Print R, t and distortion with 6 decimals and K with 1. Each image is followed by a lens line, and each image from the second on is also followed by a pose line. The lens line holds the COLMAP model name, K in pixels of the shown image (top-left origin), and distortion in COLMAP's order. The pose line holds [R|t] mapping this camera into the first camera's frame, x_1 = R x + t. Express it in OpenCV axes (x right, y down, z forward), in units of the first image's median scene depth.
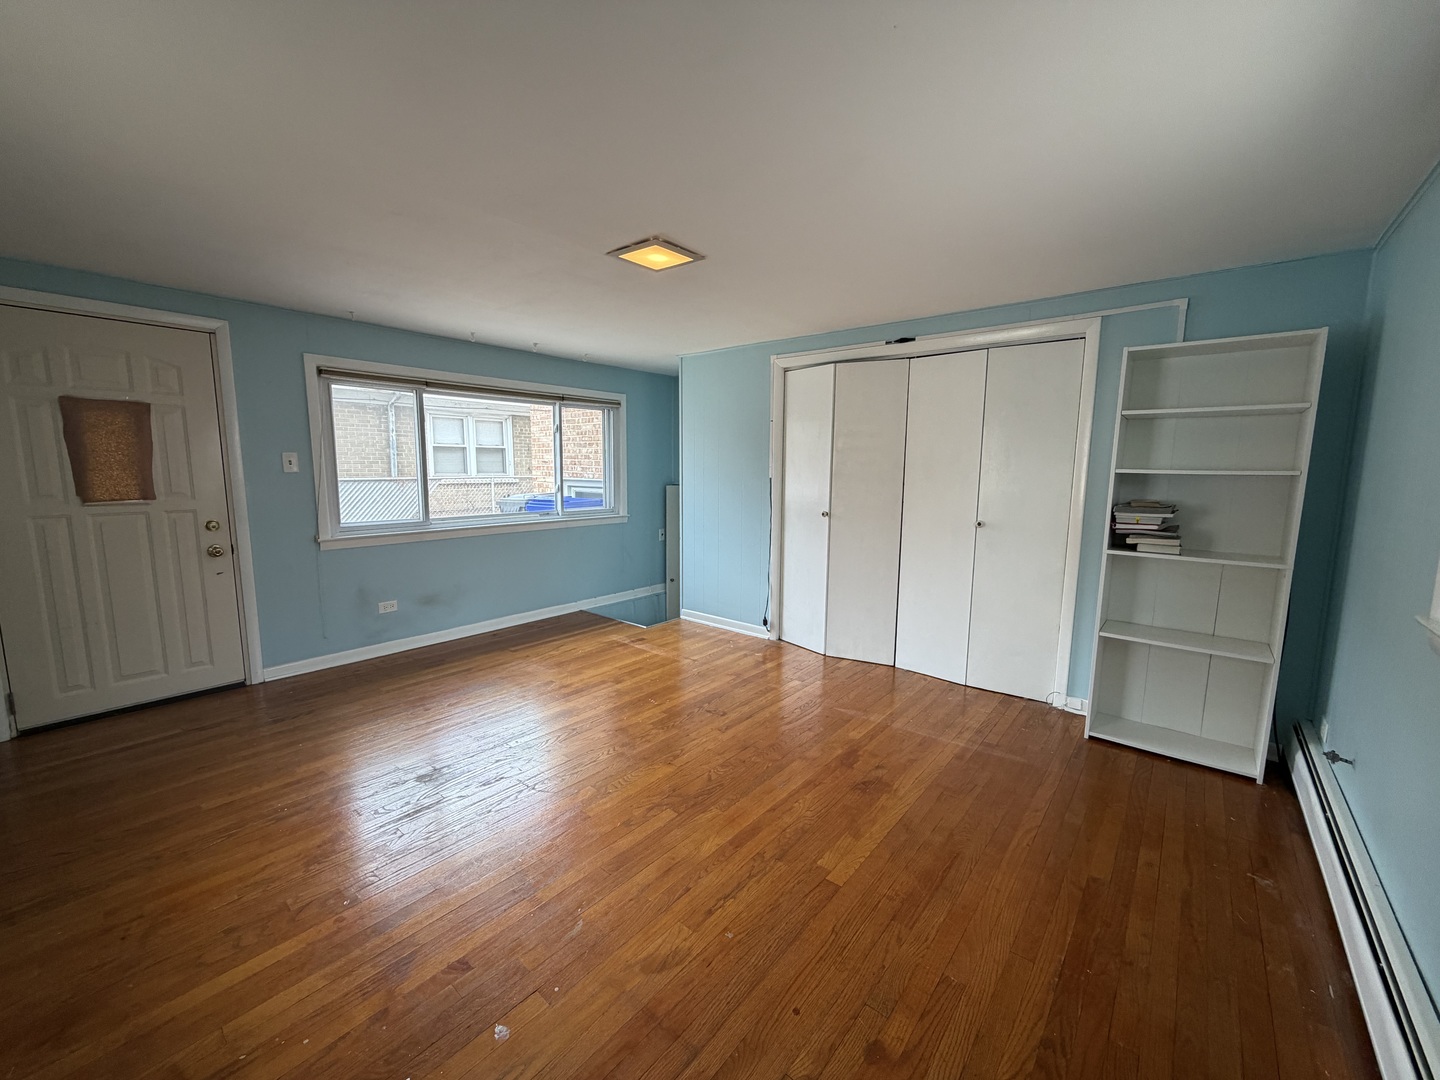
lens RADIAL K [[577.9, 0, 720.0], [0, 577.9, 540.0], [0, 0, 1]] dist [0.000874, 0.000323]
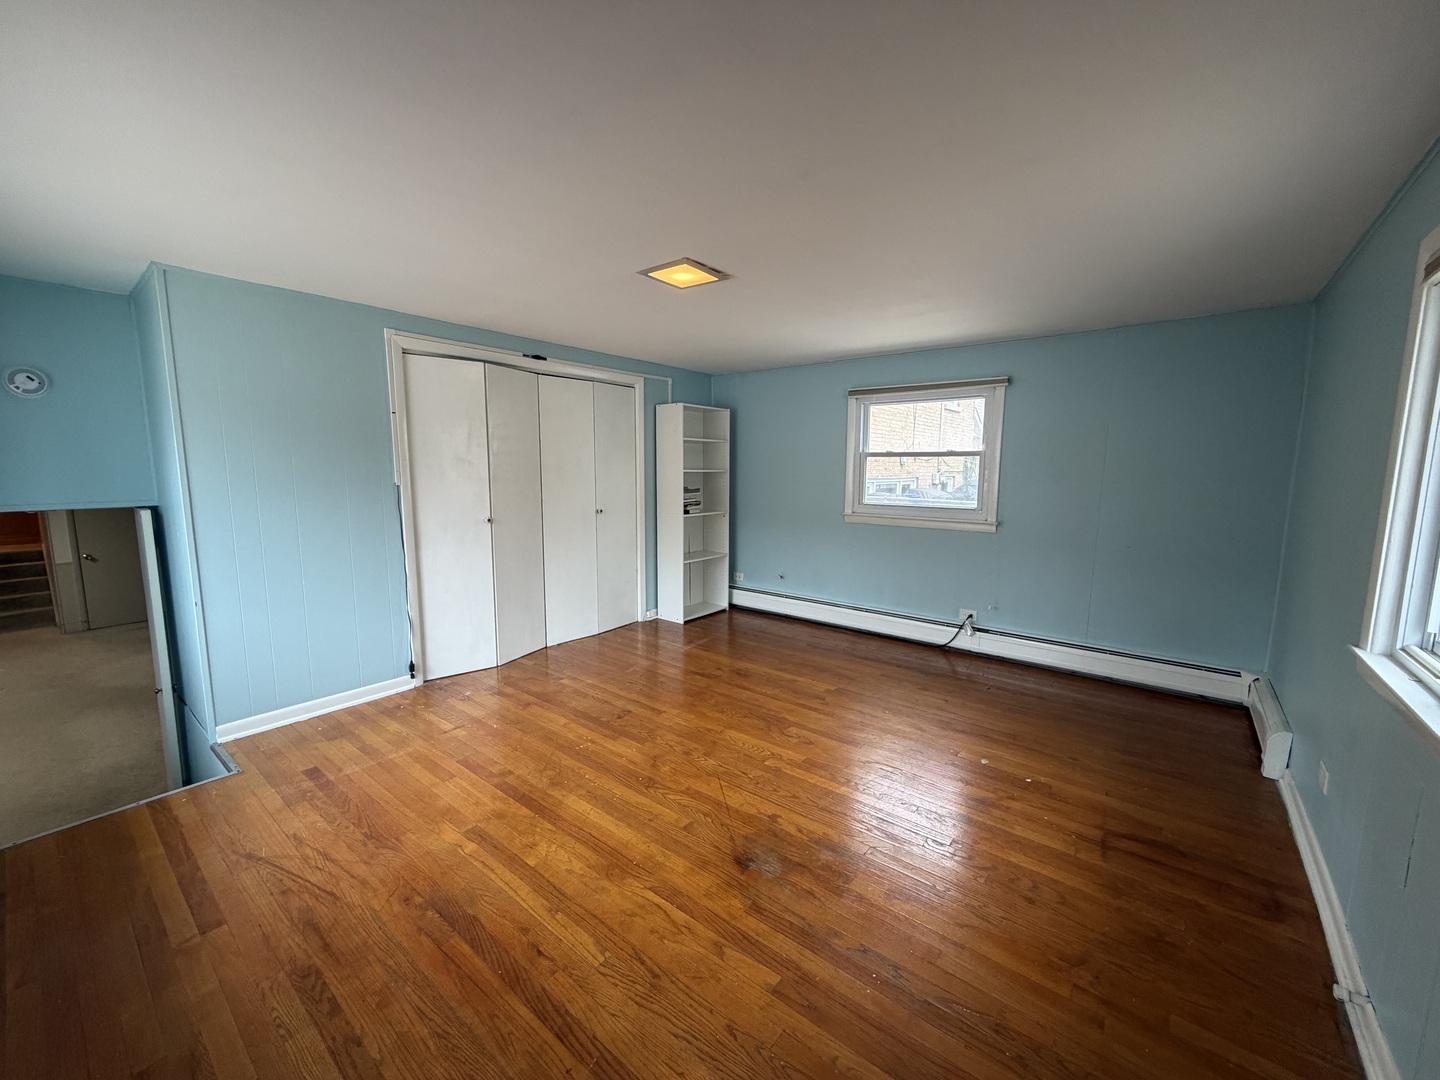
lens RADIAL K [[572.1, 0, 720.0], [0, 572.1, 540.0], [0, 0, 1]] dist [0.000076, 0.000086]
pose [[-0.020428, -0.136494, 0.990430, -0.871750], [0.123998, 0.982643, 0.137978, -0.108827], [-0.992072, 0.125630, -0.003149, 0.719544]]
